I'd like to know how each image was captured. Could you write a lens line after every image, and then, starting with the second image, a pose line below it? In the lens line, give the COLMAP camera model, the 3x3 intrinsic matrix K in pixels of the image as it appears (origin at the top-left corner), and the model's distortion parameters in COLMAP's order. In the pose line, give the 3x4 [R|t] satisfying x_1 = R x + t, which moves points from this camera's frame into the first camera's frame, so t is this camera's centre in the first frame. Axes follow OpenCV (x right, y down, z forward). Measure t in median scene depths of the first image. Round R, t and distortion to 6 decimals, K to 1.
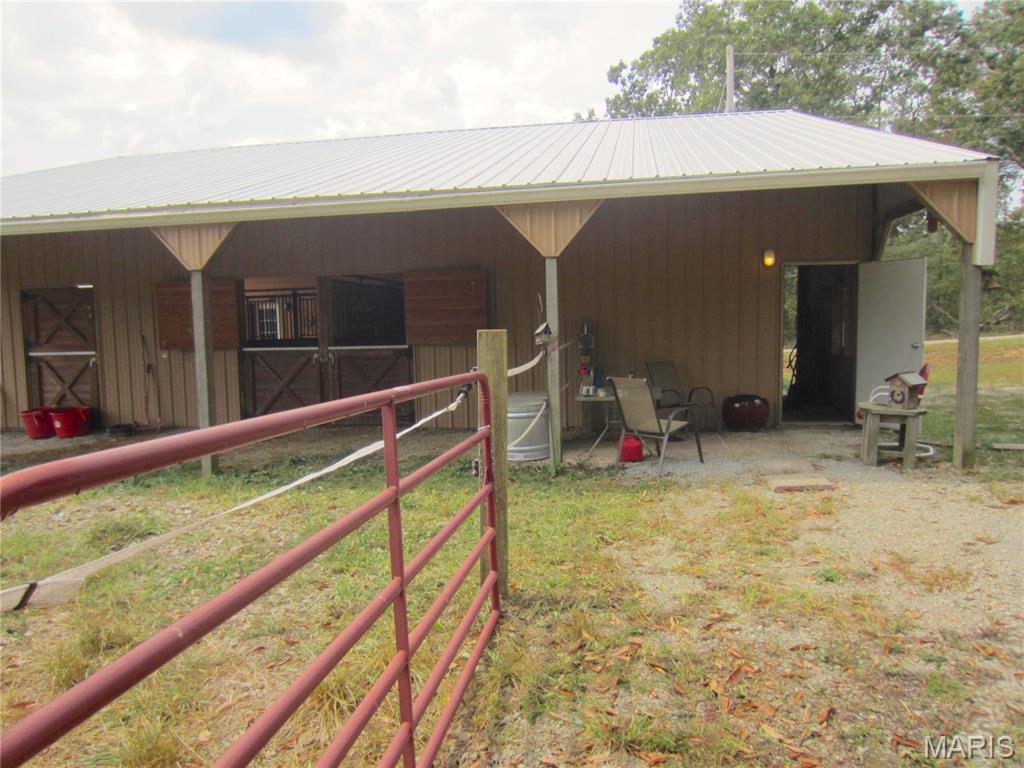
lens RADIAL K [[726.0, 0, 509.9], [0, 726.0, 385.5], [0, 0, 1]] dist [-0.039333, 0.019419]
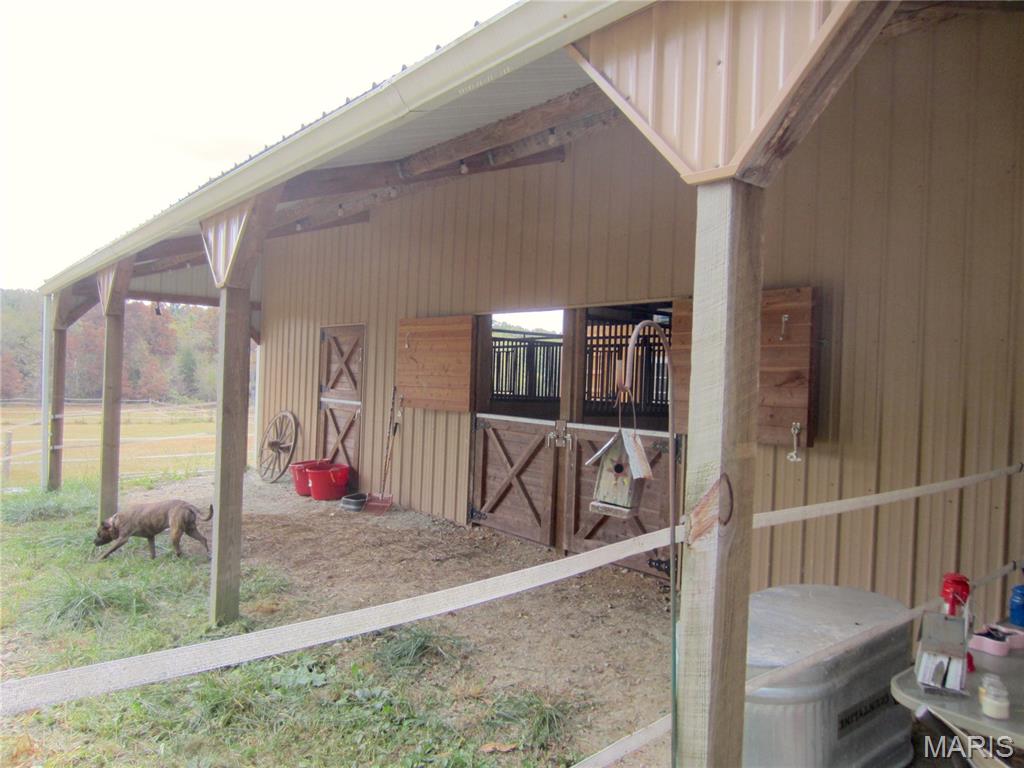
lens RADIAL K [[726.0, 0, 516.5], [0, 726.0, 387.4], [0, 0, 1]] dist [-0.039333, 0.019419]
pose [[0.742823, 0.057273, -0.667034, 0.119579], [-0.107208, 0.993653, -0.034073, -0.055102], [0.660848, 0.096822, 0.744248, 0.494977]]
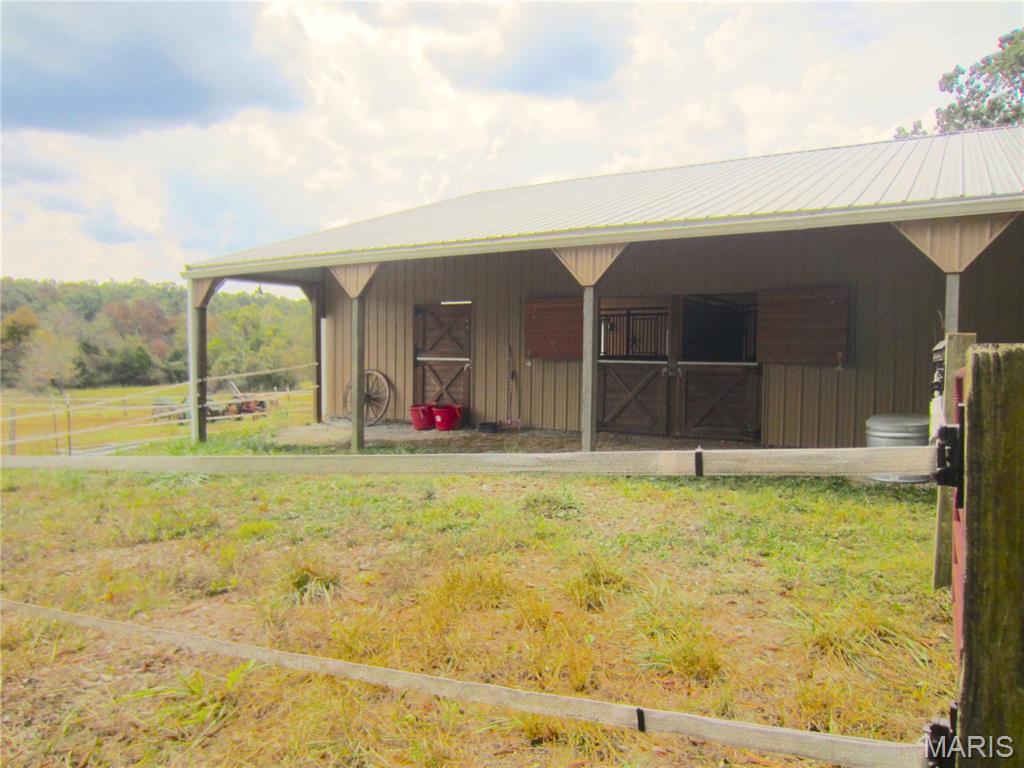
lens RADIAL K [[726.0, 0, 501.0], [0, 726.0, 375.9], [0, 0, 1]] dist [-0.039333, 0.019419]
pose [[0.928345, 0.043164, -0.369206, -0.095331], [-0.062747, 0.997179, -0.041192, 0.026405], [0.366386, 0.061407, 0.928434, -0.071983]]
